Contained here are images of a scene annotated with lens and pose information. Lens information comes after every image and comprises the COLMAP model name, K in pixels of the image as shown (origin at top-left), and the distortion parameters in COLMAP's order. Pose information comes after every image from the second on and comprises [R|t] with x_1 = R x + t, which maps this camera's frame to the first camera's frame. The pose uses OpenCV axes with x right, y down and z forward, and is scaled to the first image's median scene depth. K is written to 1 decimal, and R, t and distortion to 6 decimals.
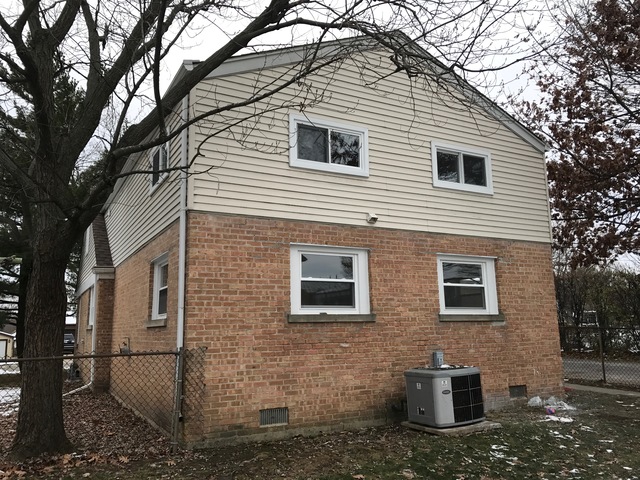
lens RADIAL K [[532.2, 0, 320.8], [0, 532.2, 235.7], [0, 0, 1]] dist [0.053982, -0.042405]
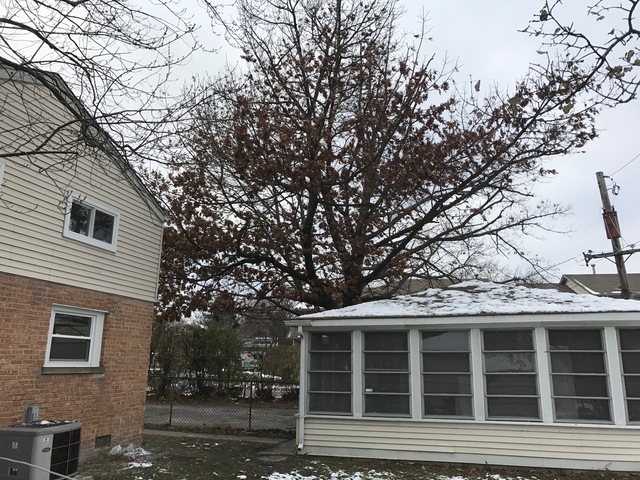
lens RADIAL K [[532.2, 0, 322.3], [0, 532.2, 241.8], [0, 0, 1]] dist [0.053982, -0.042405]
pose [[0.707356, 0.188112, 0.681367, -0.123529], [-0.149459, 0.981947, -0.115937, -0.036959], [-0.690876, -0.019828, 0.722701, -0.054898]]
